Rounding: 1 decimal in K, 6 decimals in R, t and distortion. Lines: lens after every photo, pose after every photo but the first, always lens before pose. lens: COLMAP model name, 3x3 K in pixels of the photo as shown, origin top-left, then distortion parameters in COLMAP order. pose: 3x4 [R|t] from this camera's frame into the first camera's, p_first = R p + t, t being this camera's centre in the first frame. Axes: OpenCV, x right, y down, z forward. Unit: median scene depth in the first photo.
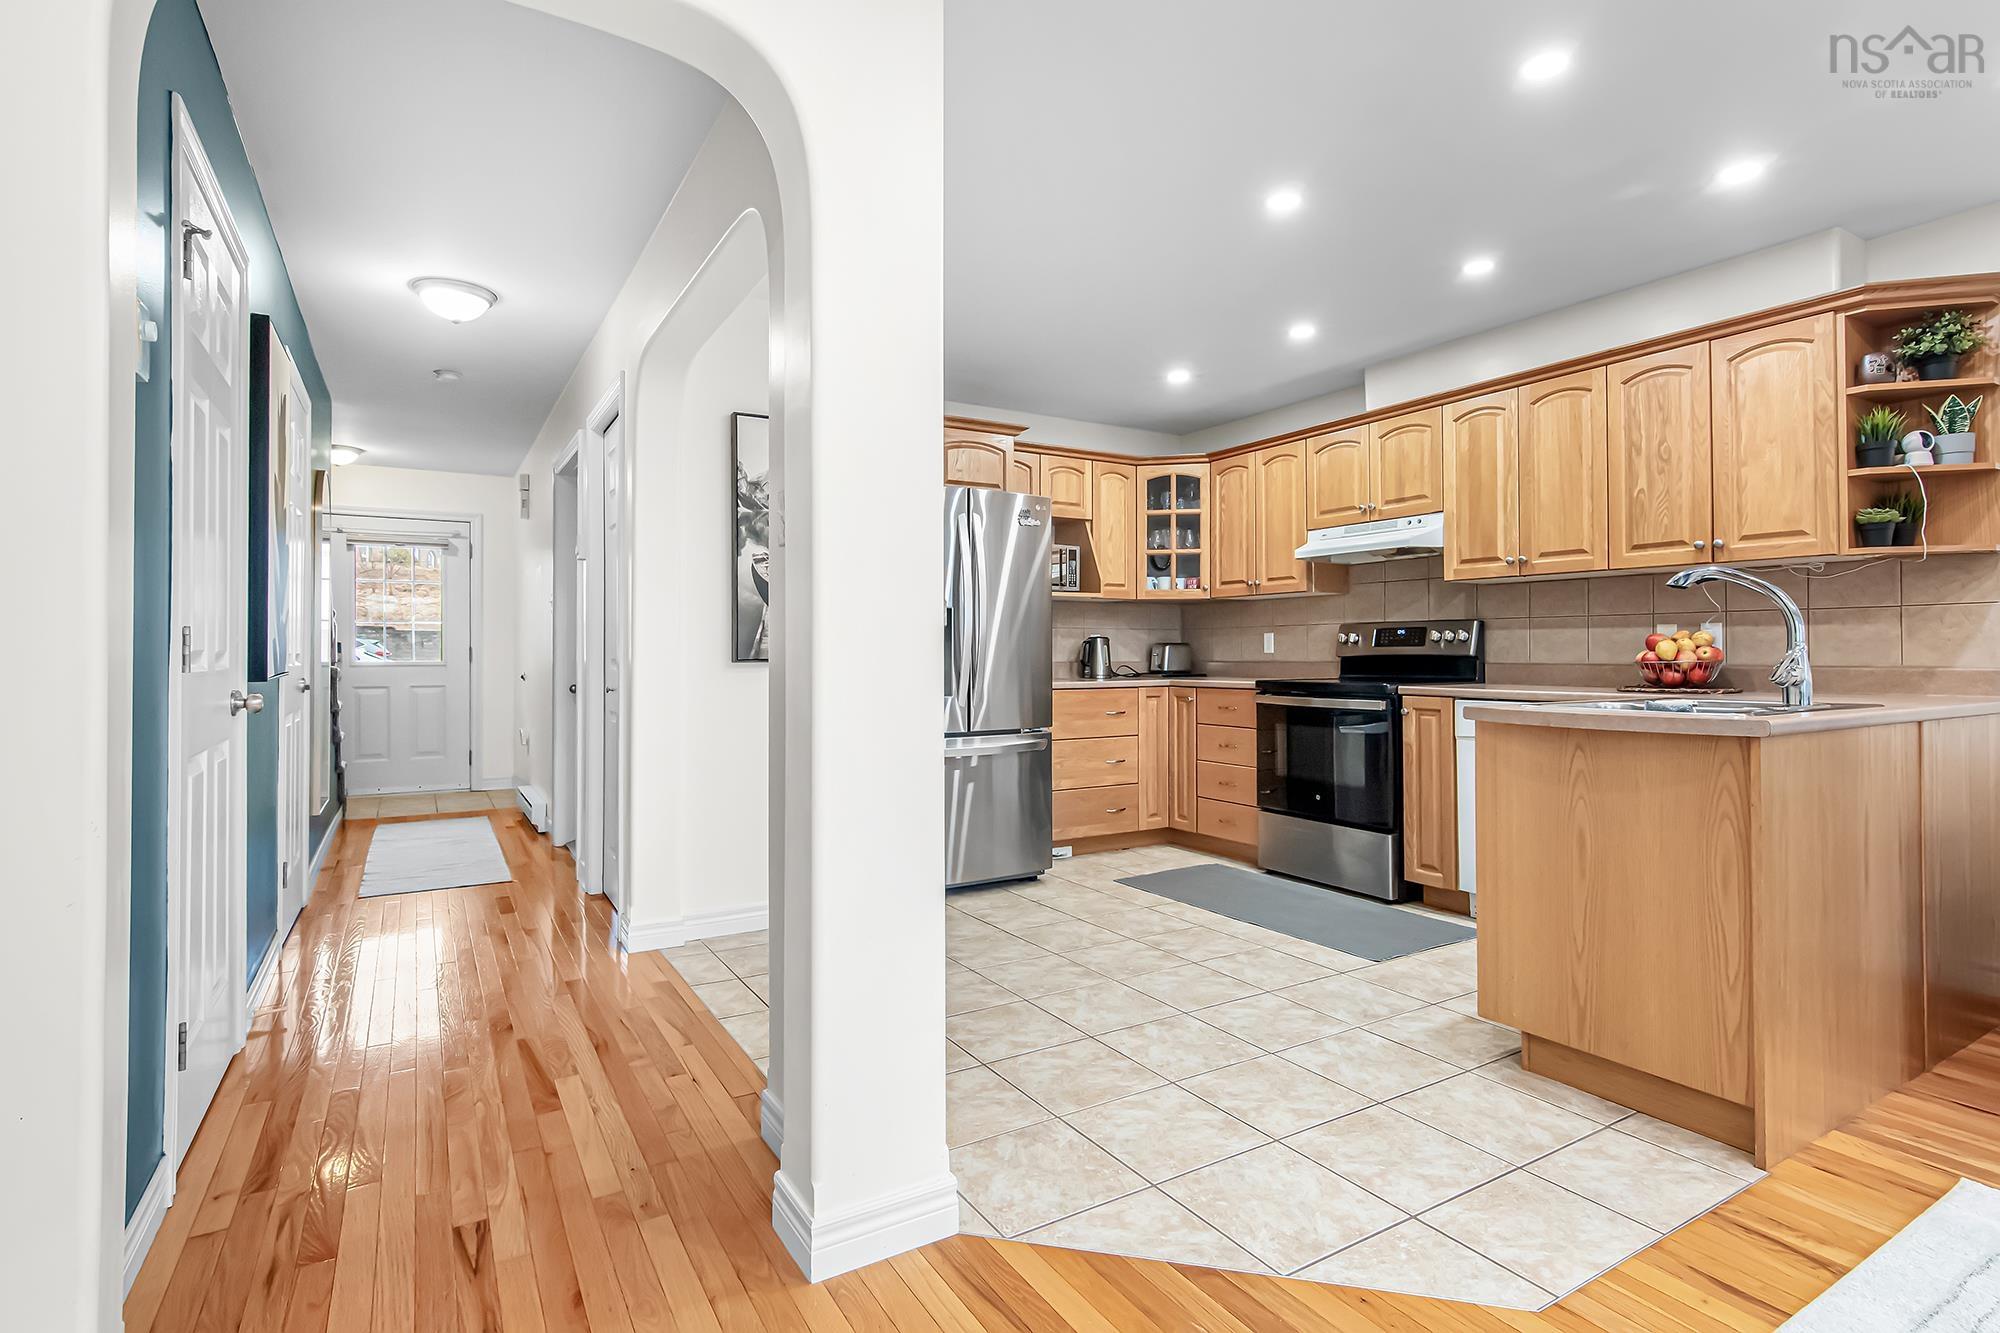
lens RADIAL K [[987.3, 0, 994.6], [0, 987.3, 643.1], [0, 0, 1]] dist [0.000771, -0.000849]
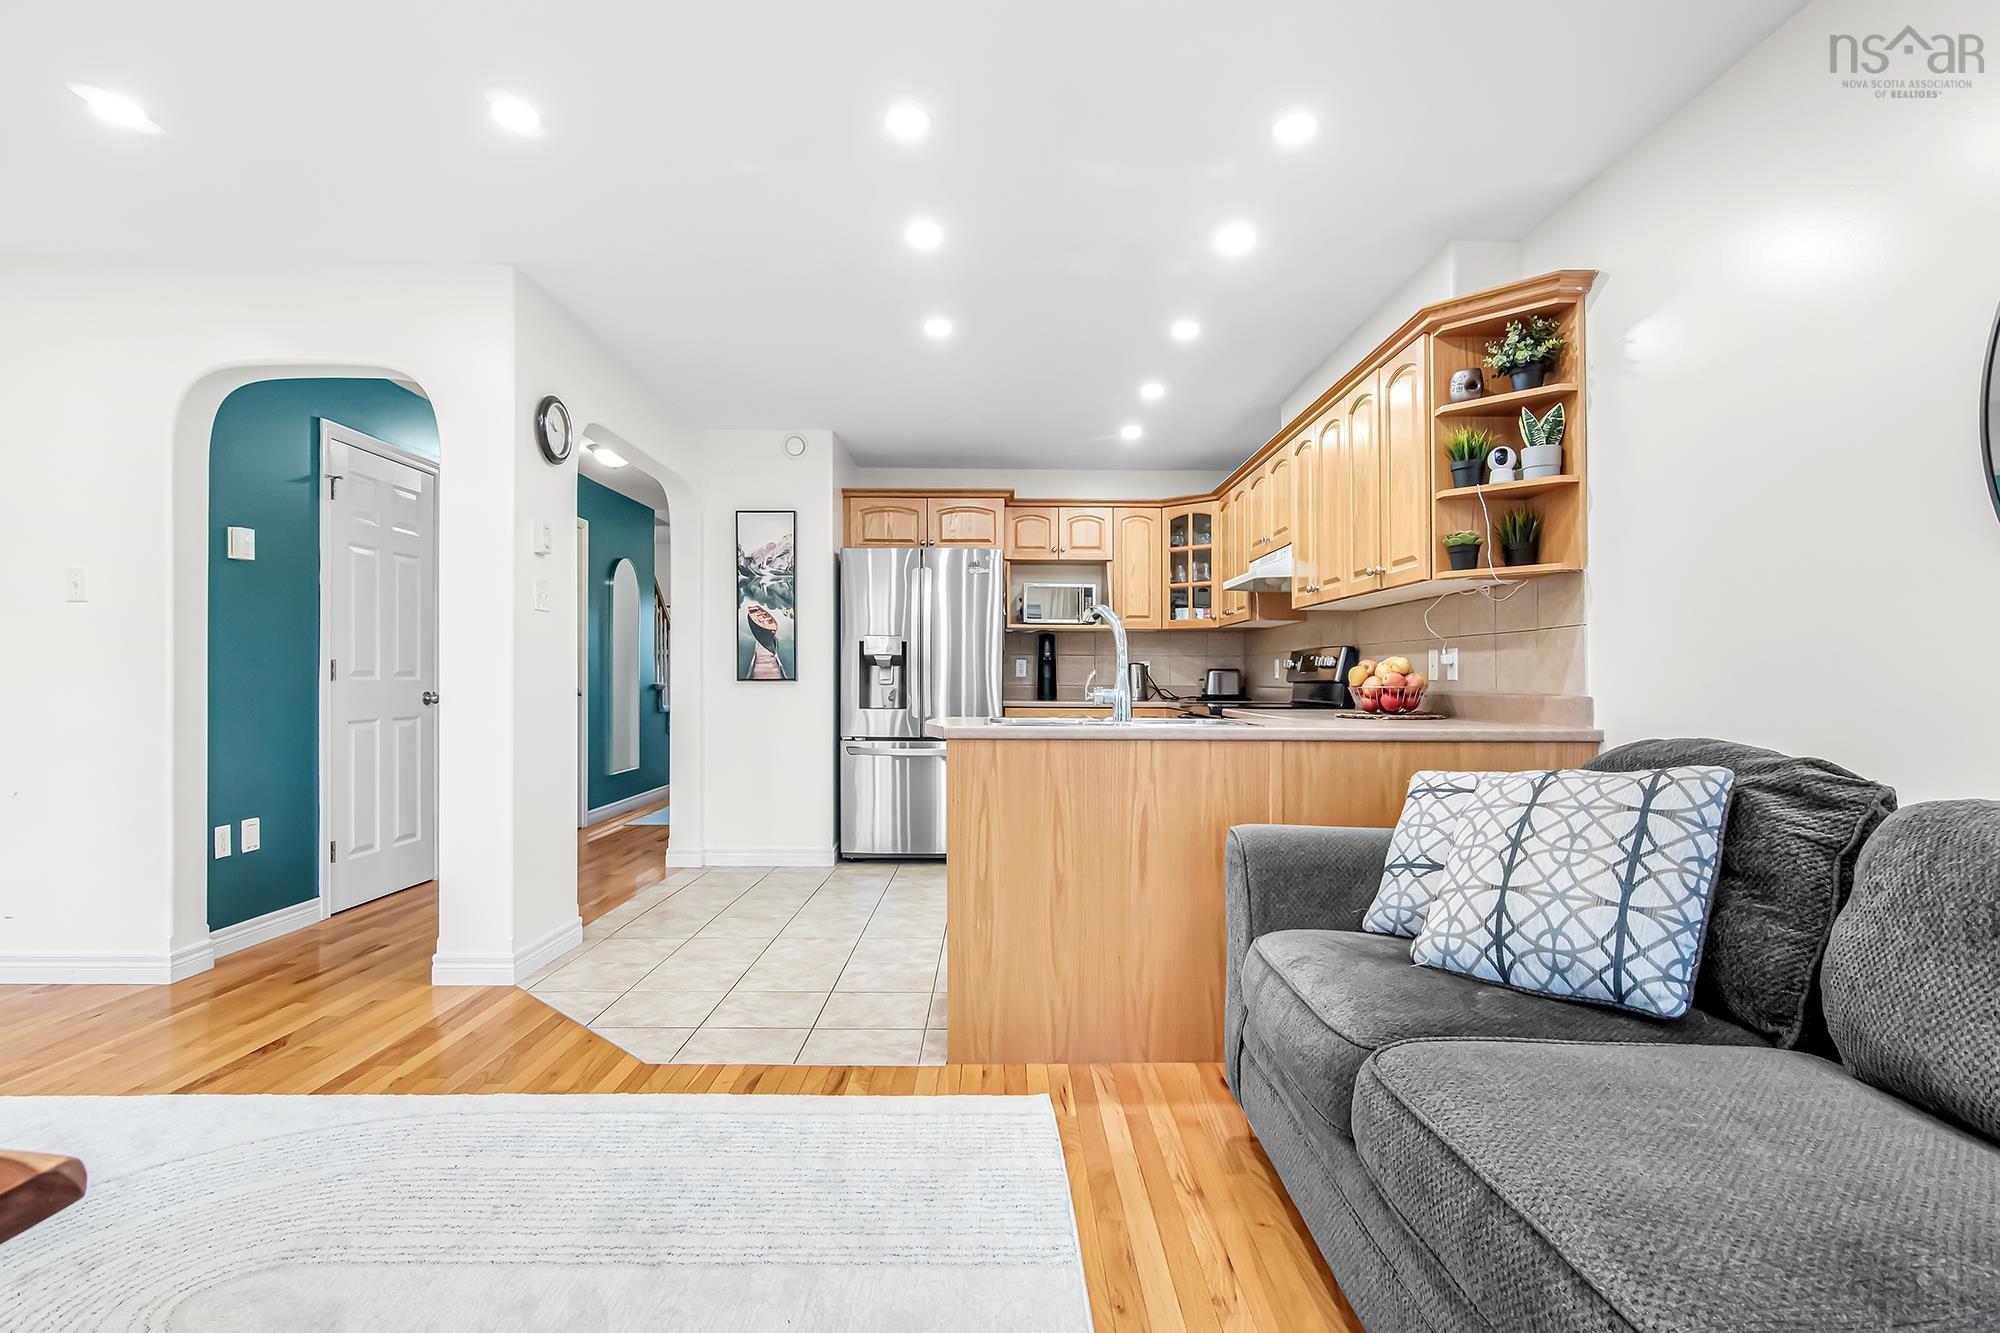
lens RADIAL K [[987.3, 0, 1027.3], [0, 987.3, 700.4], [0, 0, 1]] dist [0.000771, -0.000849]
pose [[0.862644, 0.017888, -0.505496, 0.843097], [-0.001695, 0.999471, 0.032475, -0.000715], [0.505809, -0.027158, 0.862218, -0.047394]]
